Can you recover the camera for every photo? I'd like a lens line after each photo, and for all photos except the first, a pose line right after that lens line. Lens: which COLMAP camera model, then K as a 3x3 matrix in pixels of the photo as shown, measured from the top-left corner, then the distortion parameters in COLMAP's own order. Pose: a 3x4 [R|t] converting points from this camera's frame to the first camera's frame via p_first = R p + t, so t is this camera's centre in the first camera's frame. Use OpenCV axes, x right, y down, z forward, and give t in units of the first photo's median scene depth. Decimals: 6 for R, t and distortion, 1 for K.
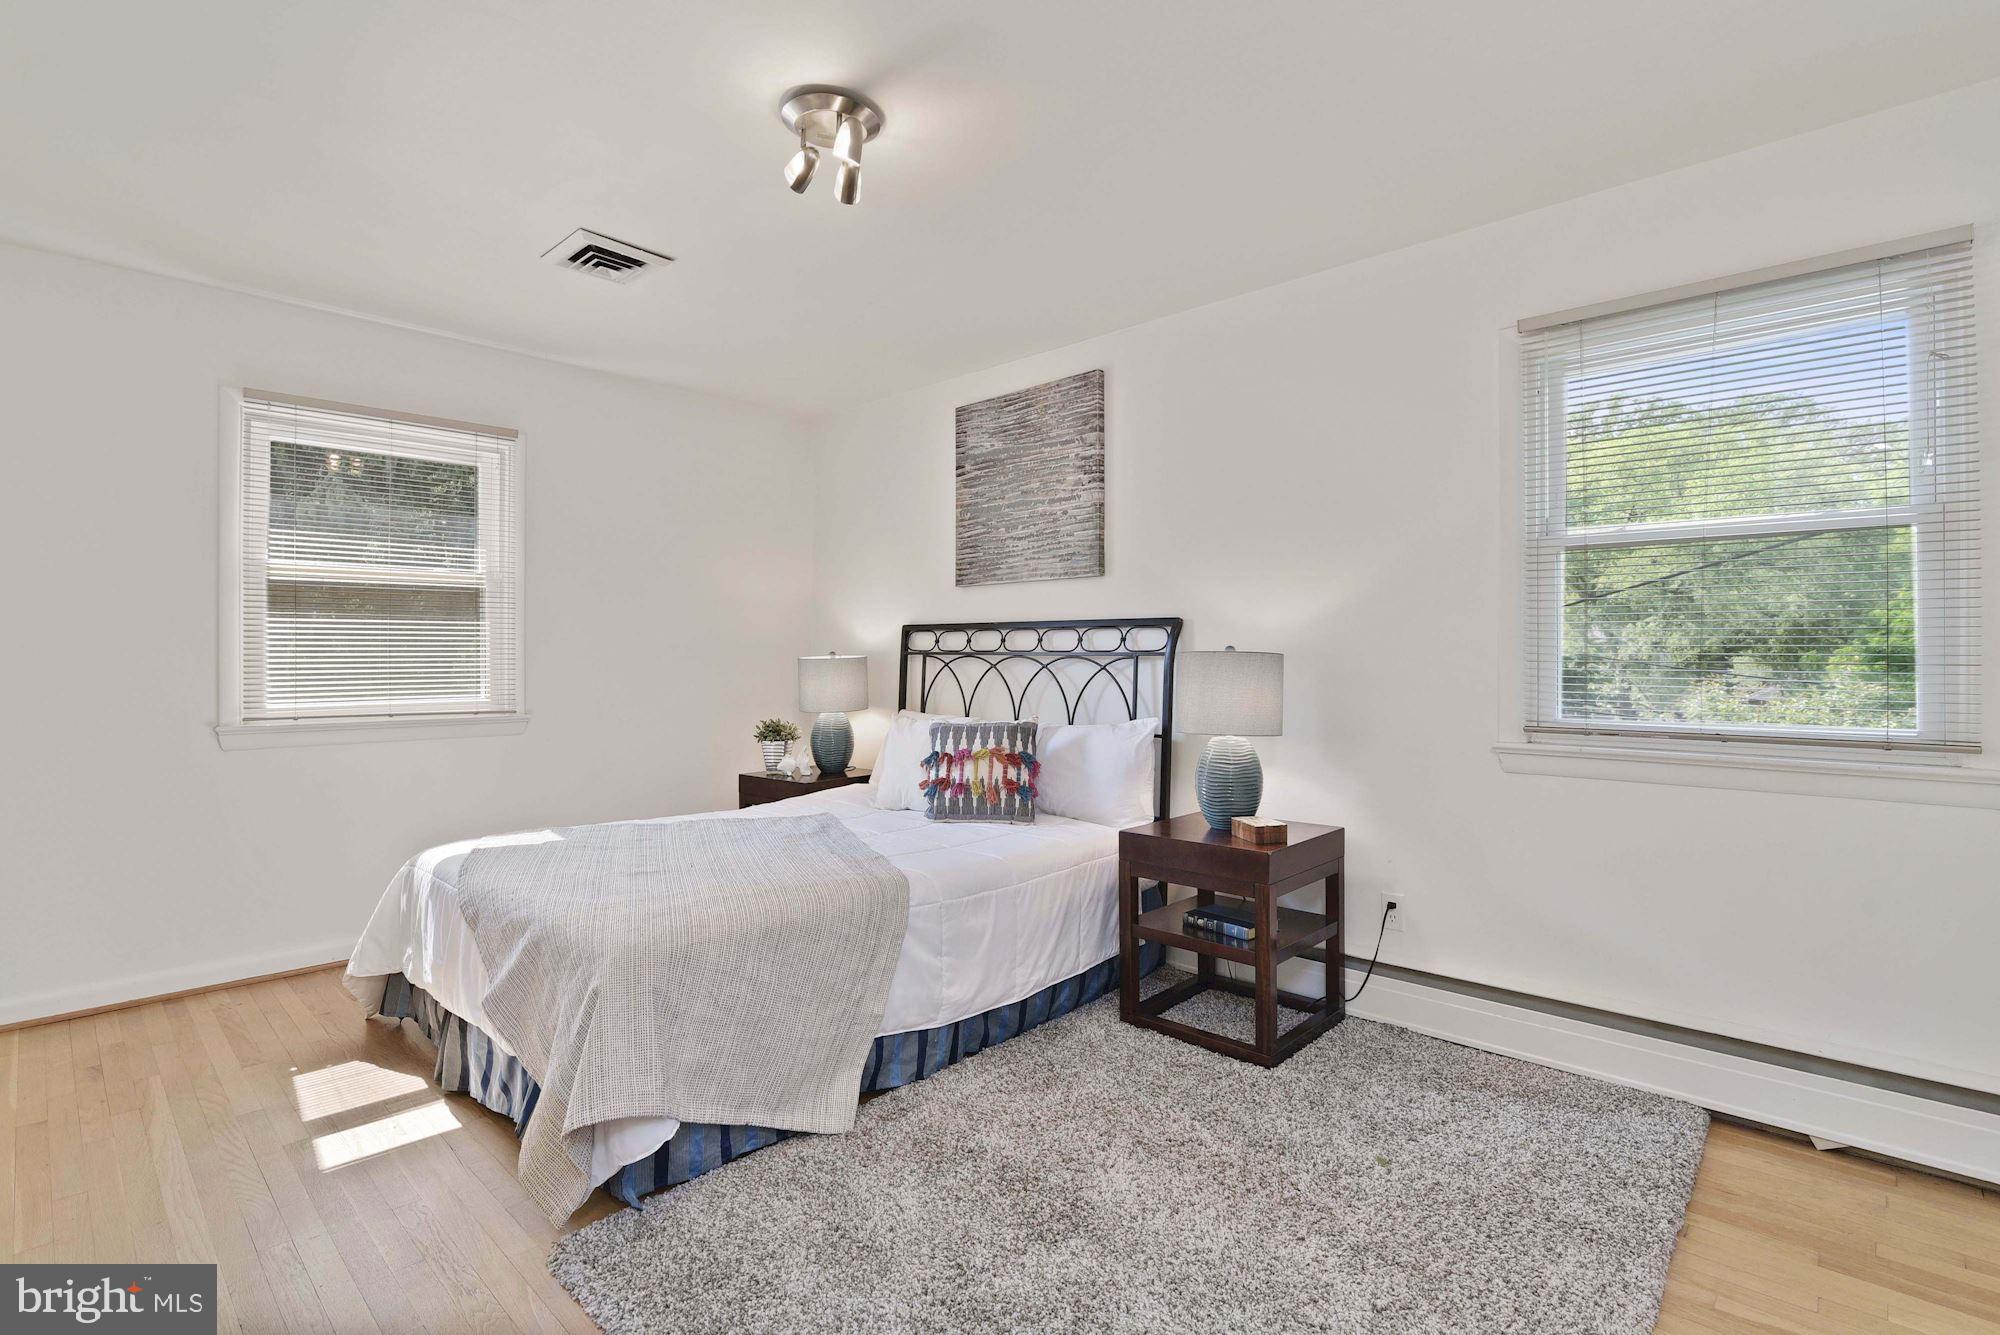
lens RADIAL K [[937.1, 0, 1001.6], [0, 937.1, 663.2], [0, 0, 1]] dist [-0.005968, -0.000272]
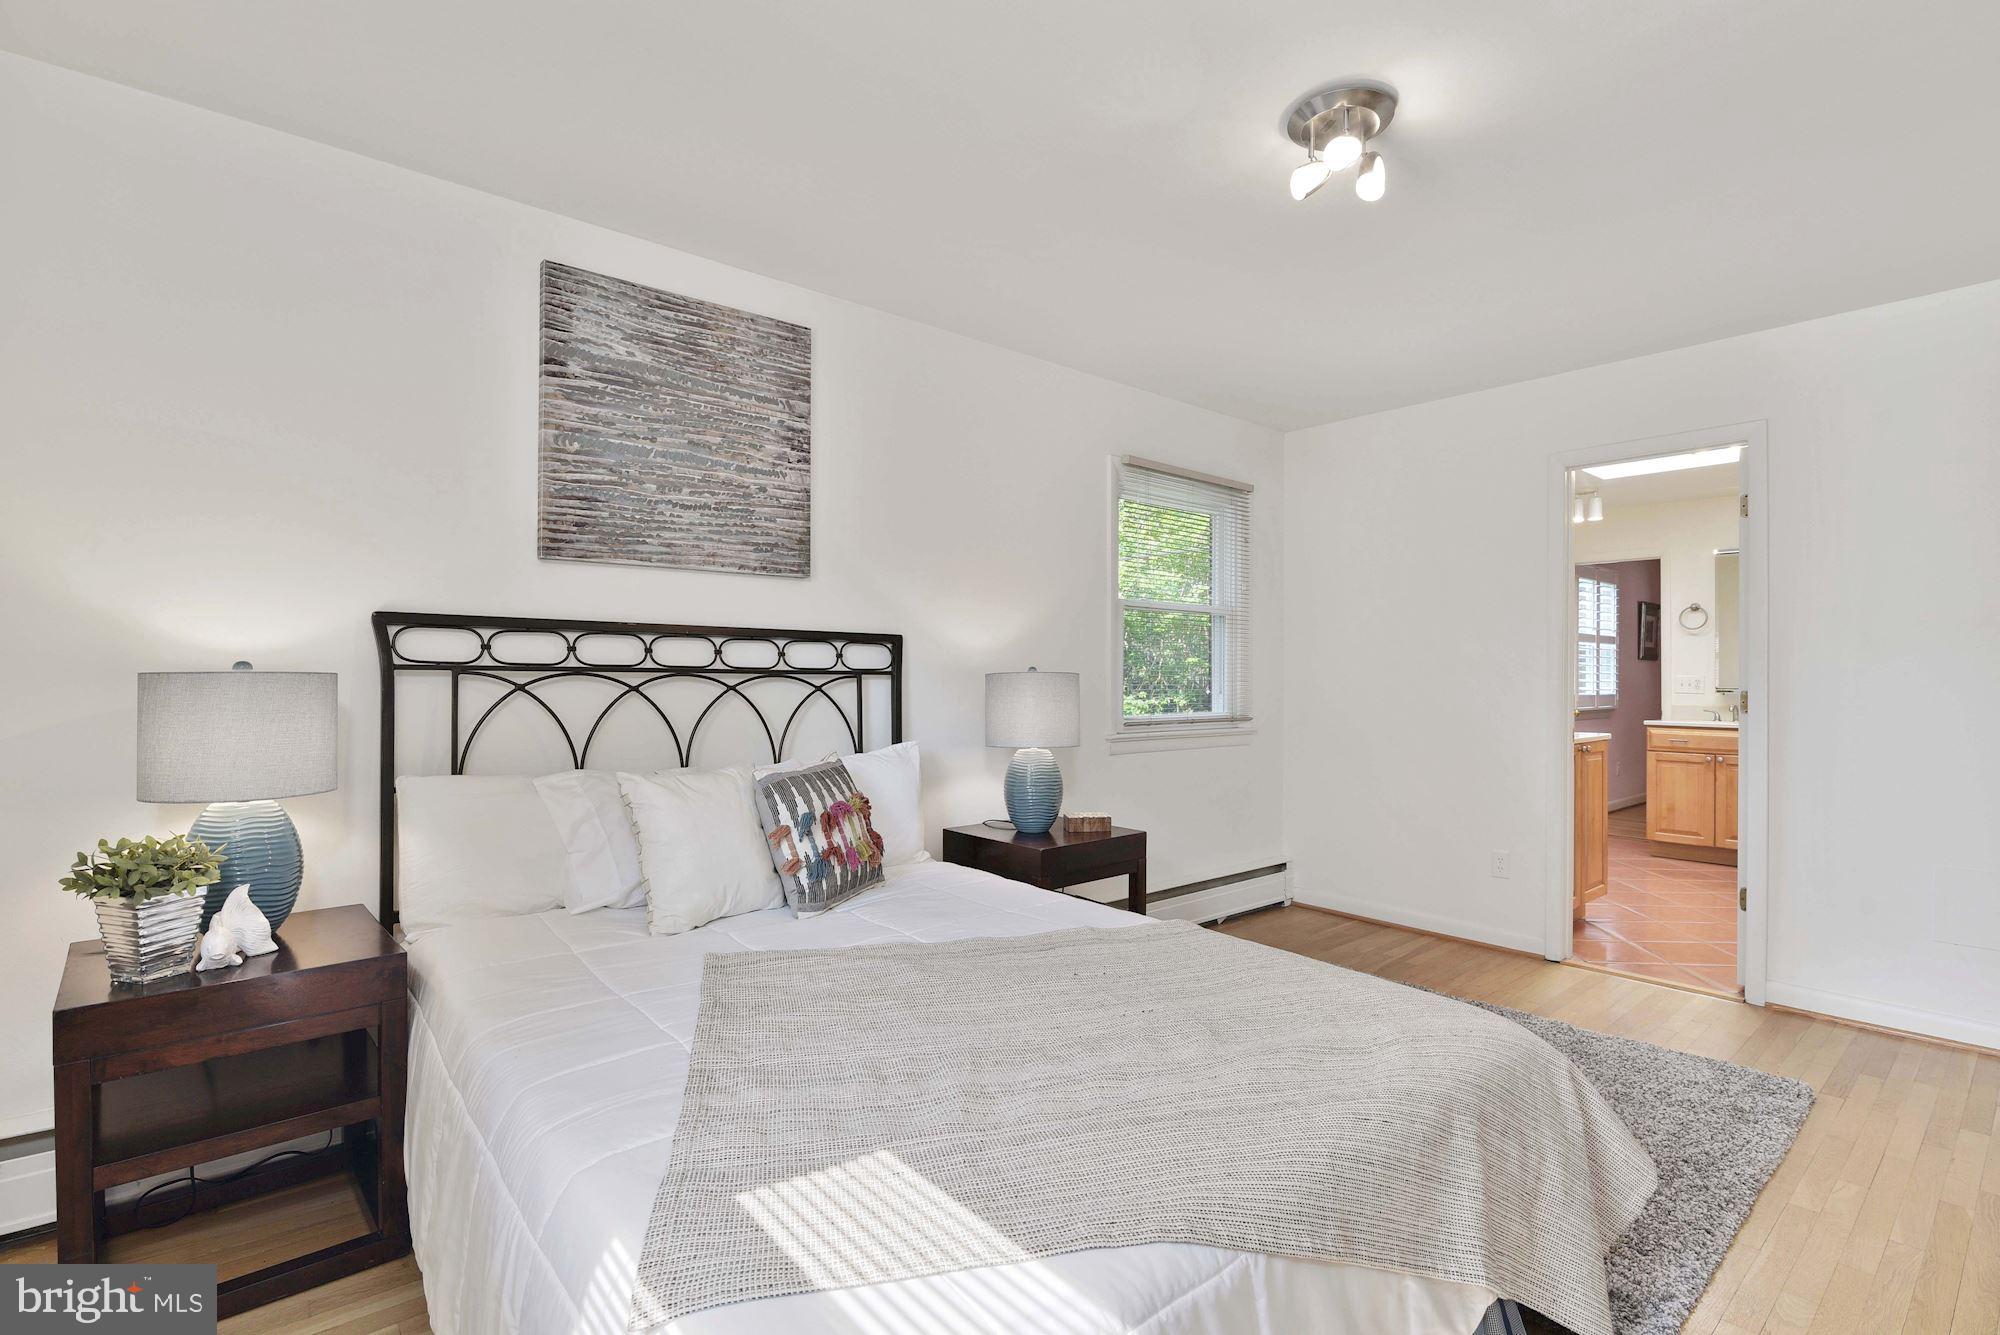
lens RADIAL K [[937.1, 0, 1001.7], [0, 937.1, 669.7], [0, 0, 1]] dist [-0.005968, -0.000272]
pose [[0.121366, 0.000497, 0.992608, -0.673097], [-0.004349, 0.999991, 0.000031, -0.012259], [-0.992598, -0.004321, 0.121367, 0.703486]]
